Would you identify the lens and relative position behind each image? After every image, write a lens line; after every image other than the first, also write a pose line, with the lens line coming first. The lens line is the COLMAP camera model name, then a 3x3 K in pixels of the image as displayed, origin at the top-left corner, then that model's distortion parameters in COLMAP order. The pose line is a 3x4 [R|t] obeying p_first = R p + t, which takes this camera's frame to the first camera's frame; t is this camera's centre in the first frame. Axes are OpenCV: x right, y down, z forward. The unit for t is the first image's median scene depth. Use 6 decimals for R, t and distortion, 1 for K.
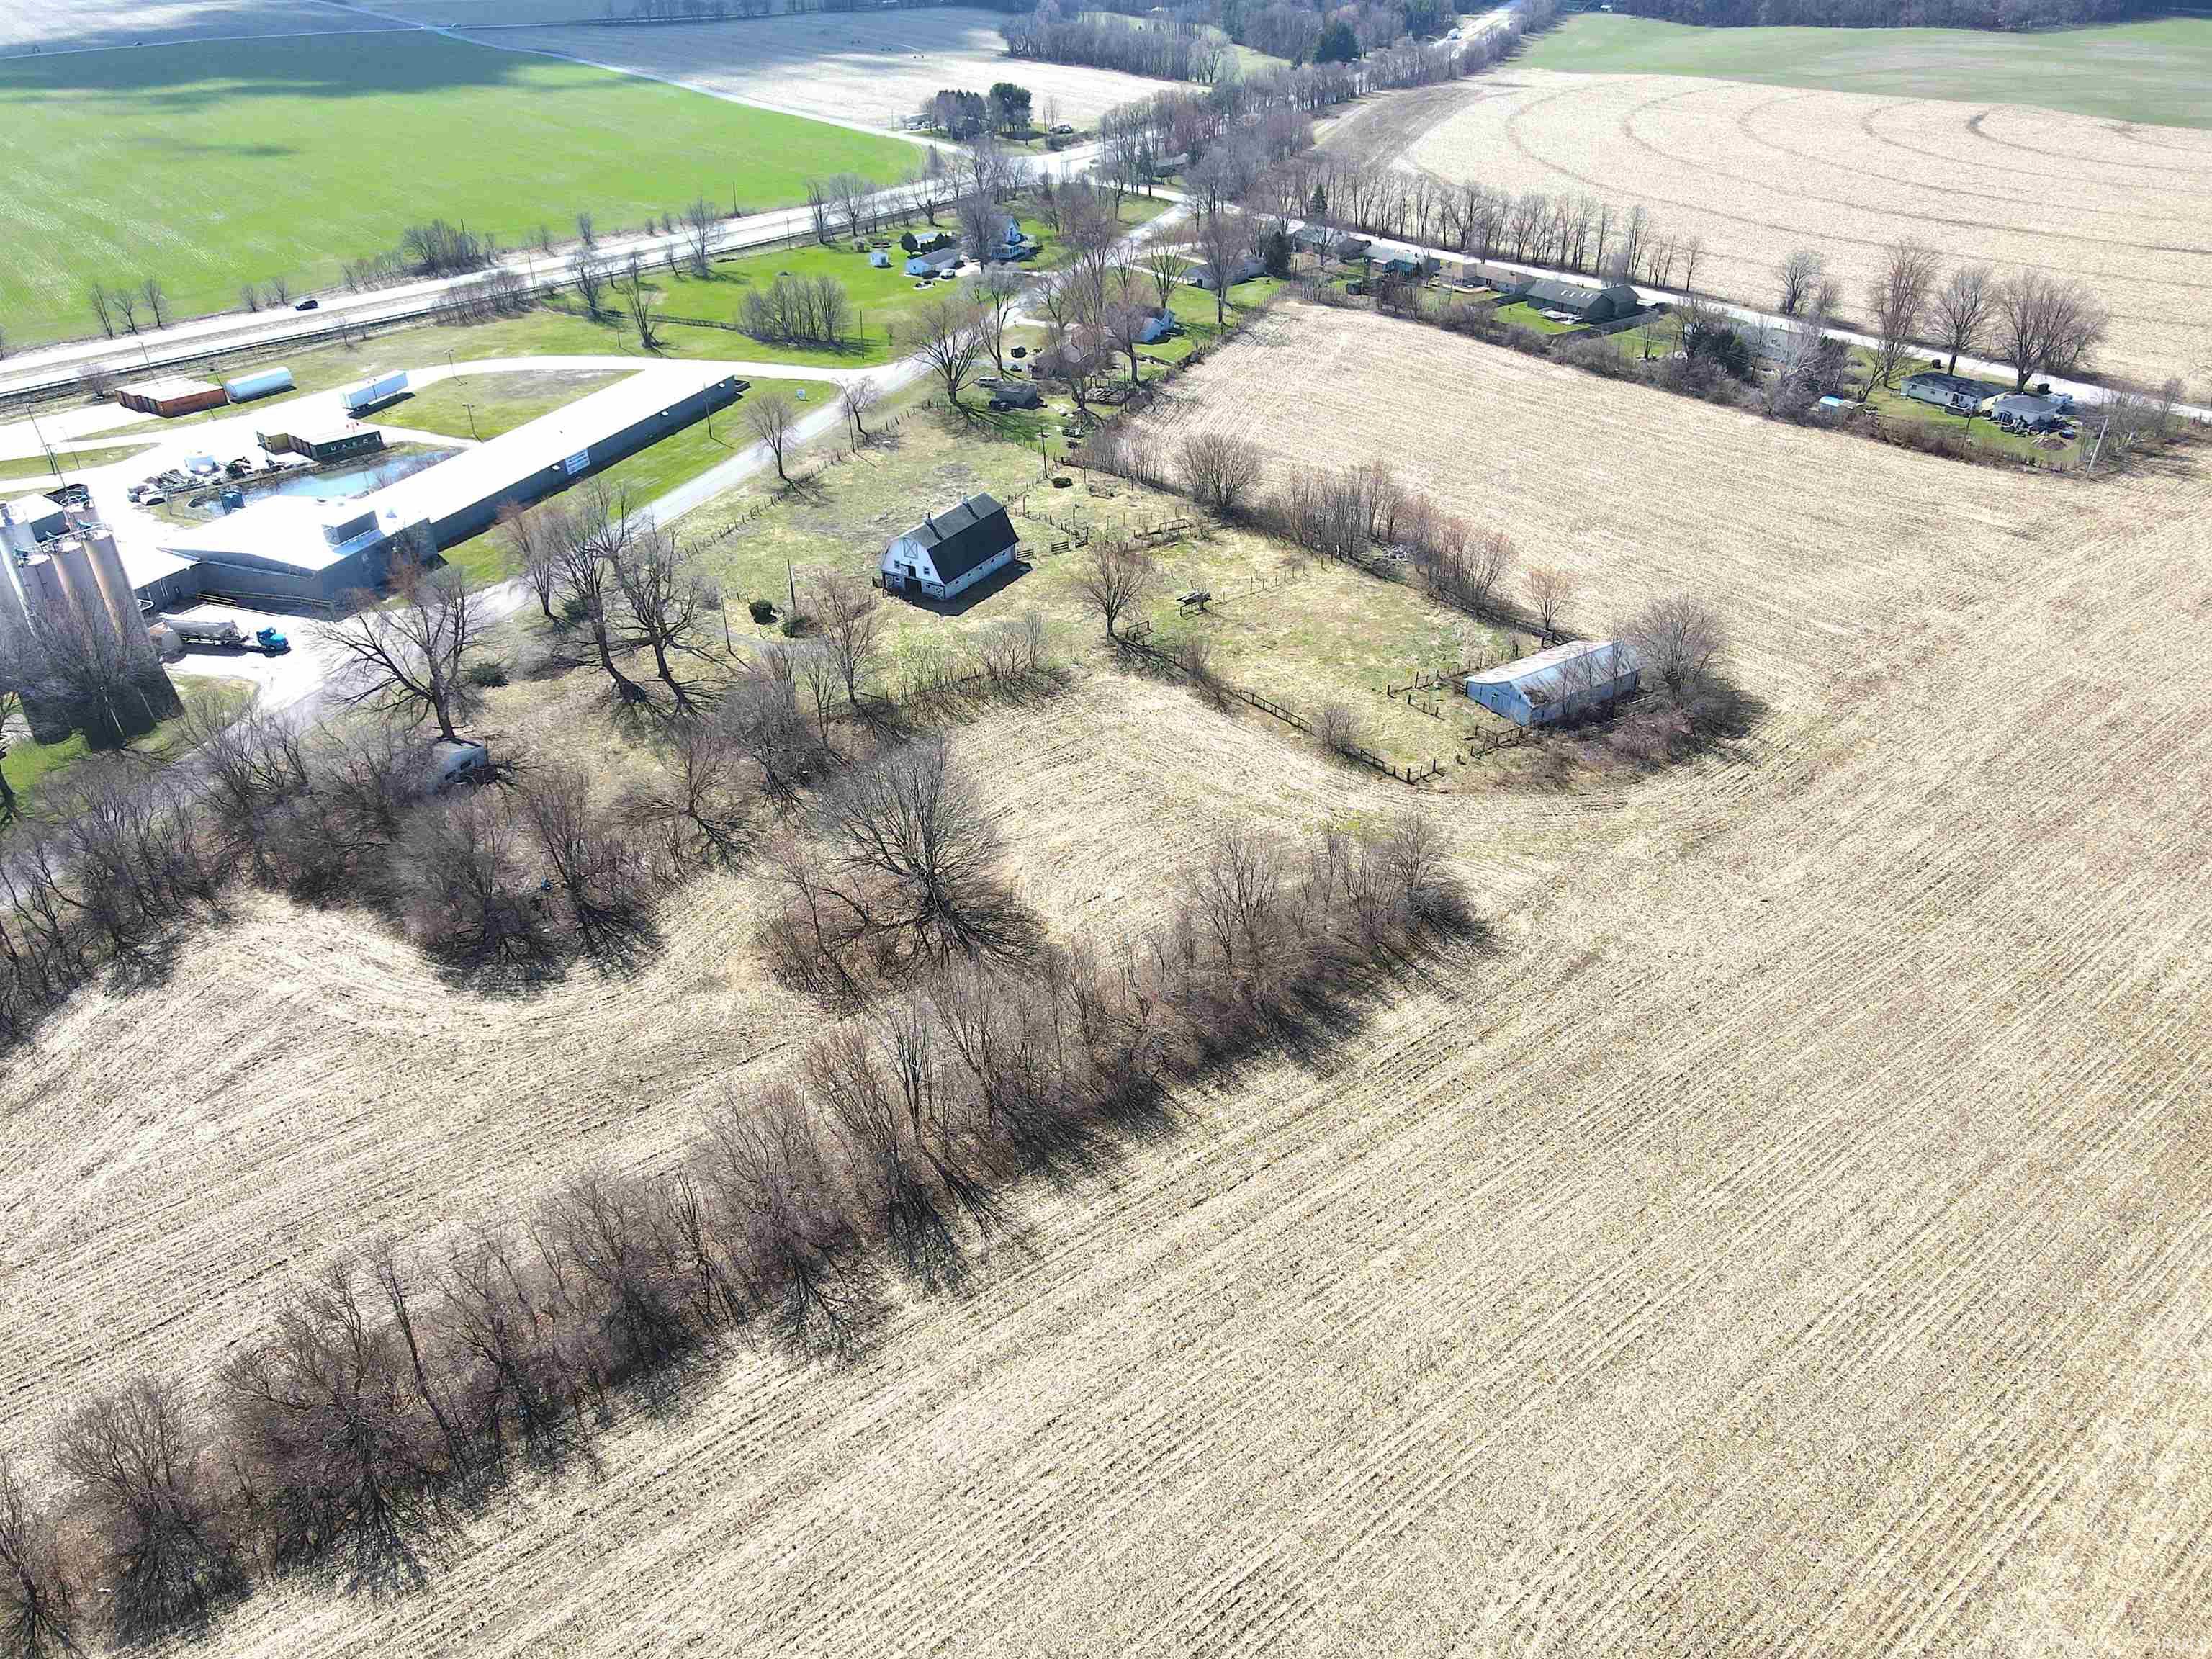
lens RADIAL K [[1620.0, 0, 1106.0], [0, 1620.0, 829.5], [0, 0, 1]] dist [0.019591, -0.010573]
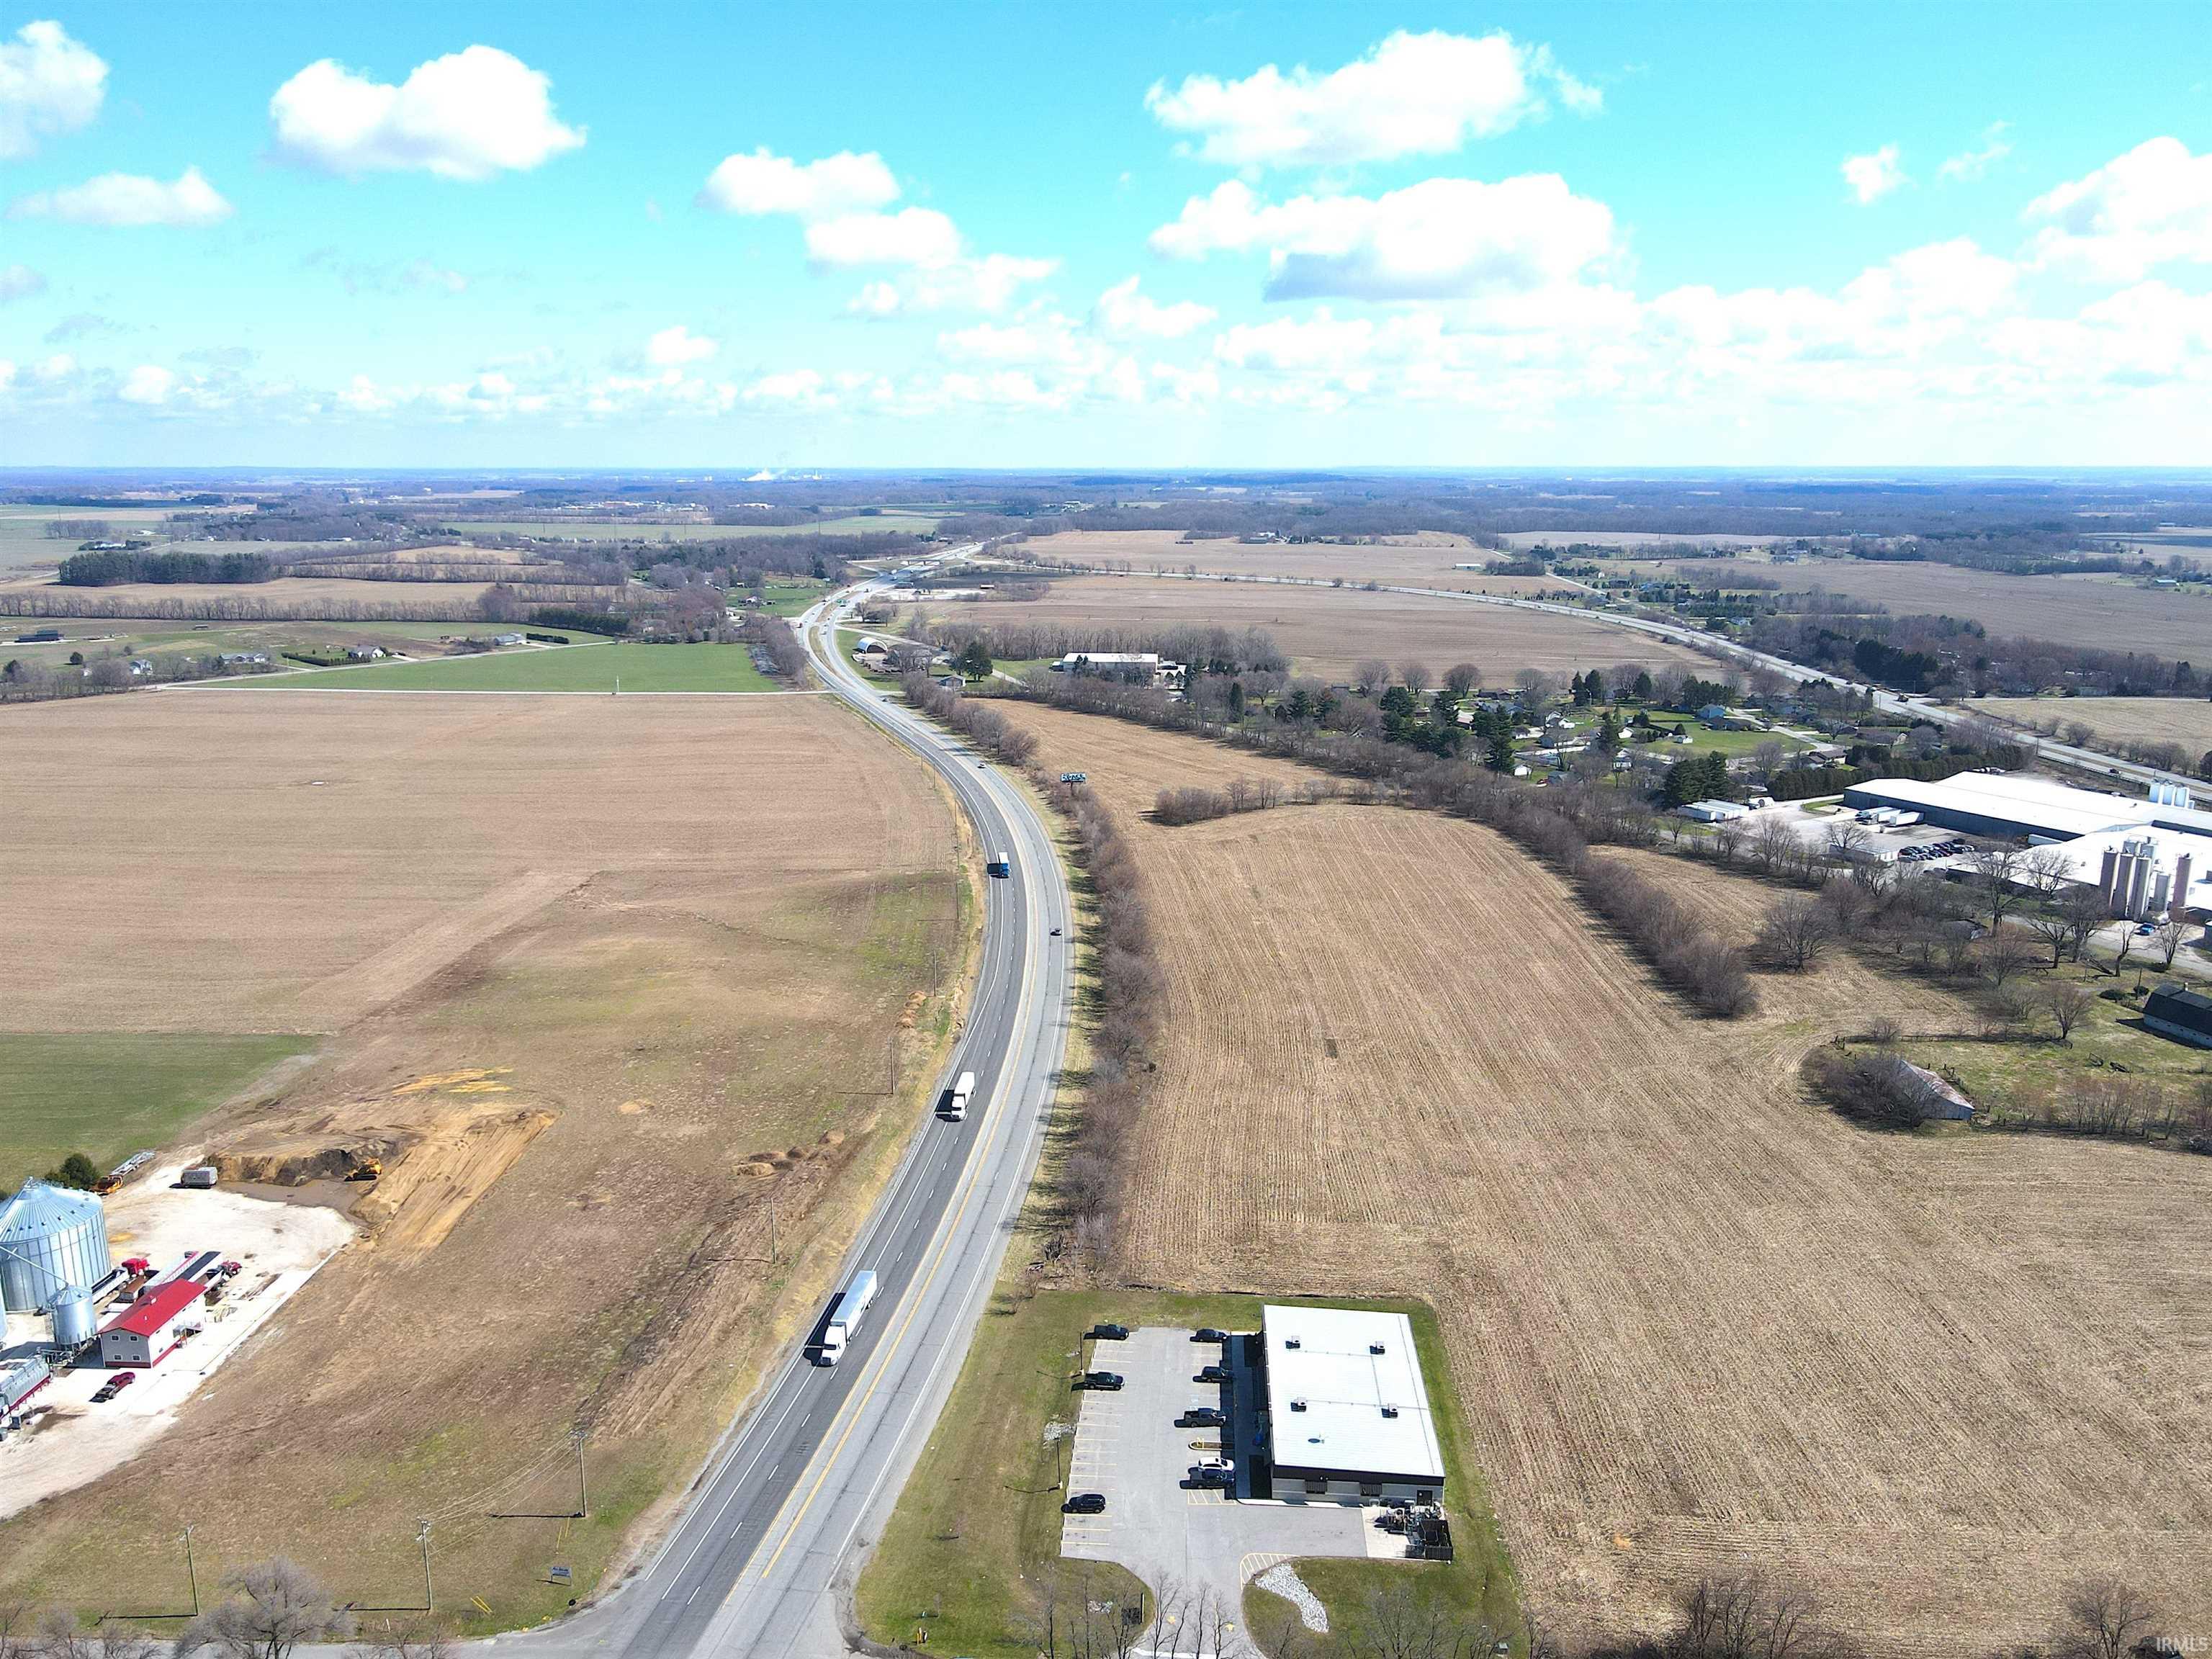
lens RADIAL K [[1587.9, 0, 1106.0], [0, 1587.9, 829.5], [0, 0, 1]] dist [-0.024543, 0.054016]
pose [[-0.631917, 0.195253, -0.750038, 2.030949], [-0.390347, 0.755864, 0.525642, -0.846881], [0.669560, 0.624937, -0.401427, 0.942306]]
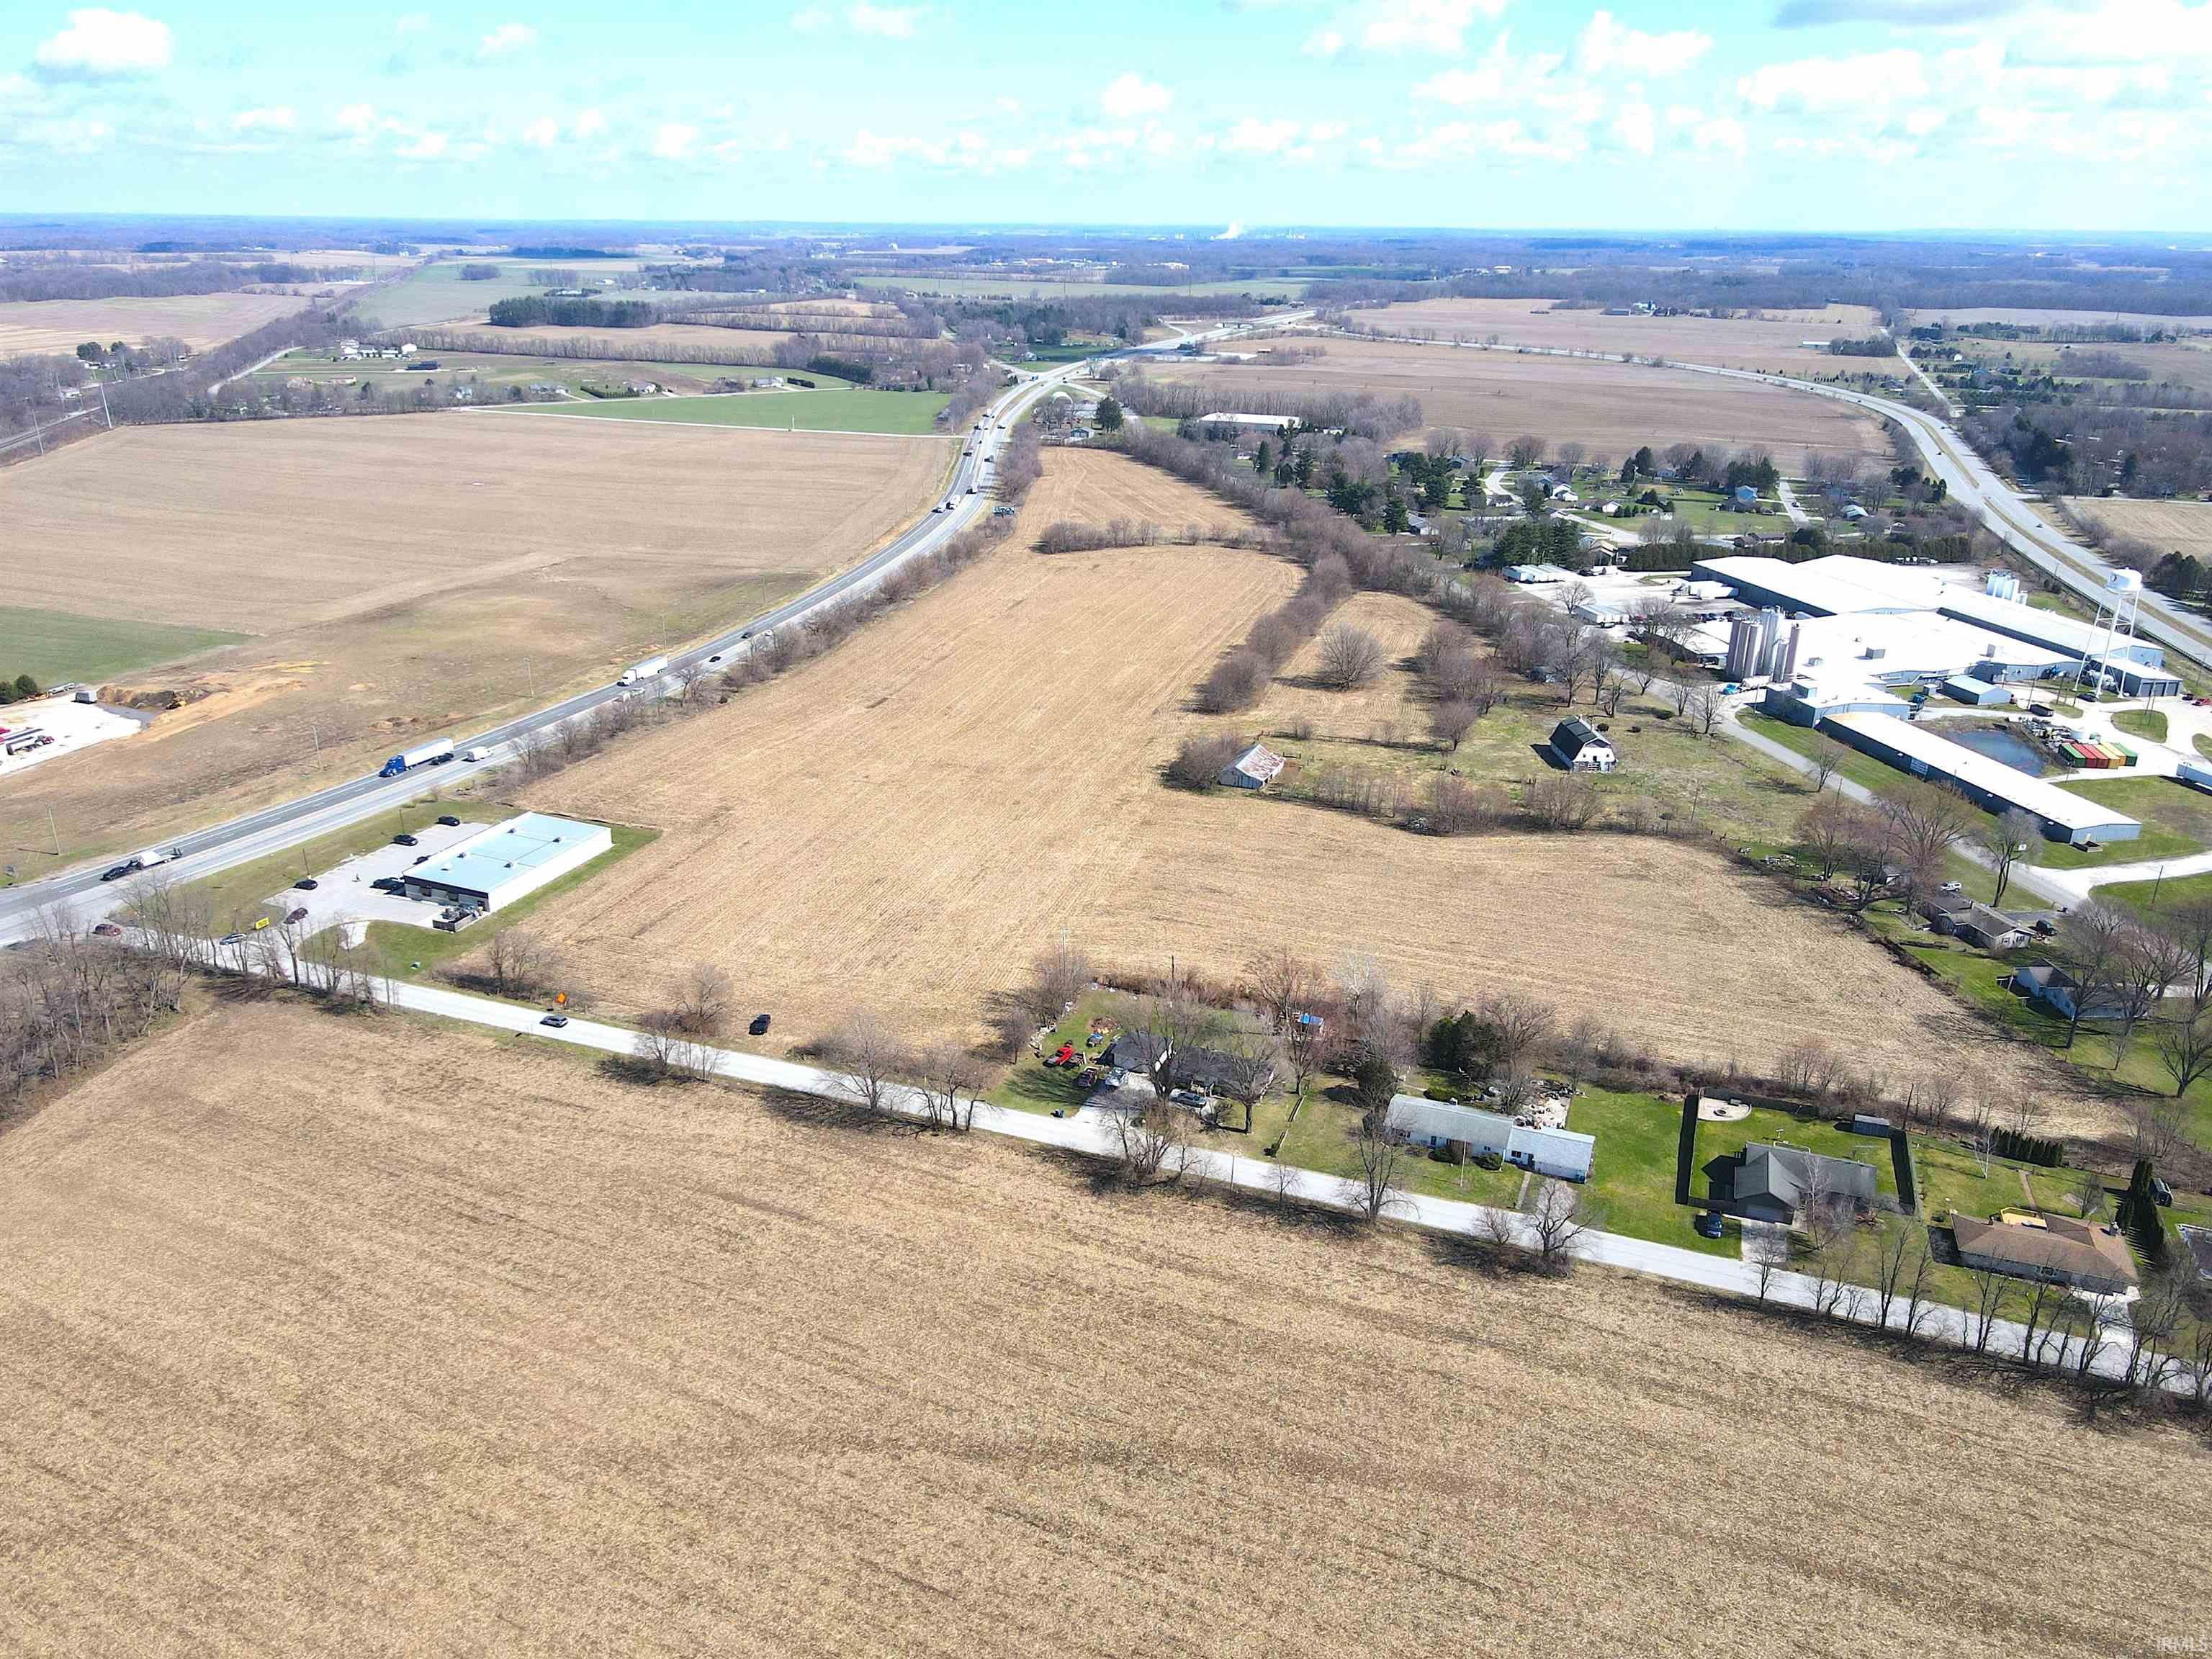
lens RADIAL K [[1587.9, 0, 1106.0], [0, 1587.9, 829.5], [0, 0, 1]] dist [-0.024543, 0.054016]
pose [[-0.828404, 0.215087, -0.517189, 1.518923], [-0.282053, 0.637551, 0.716920, -1.464957], [0.483935, 0.739774, -0.467484, 1.949710]]
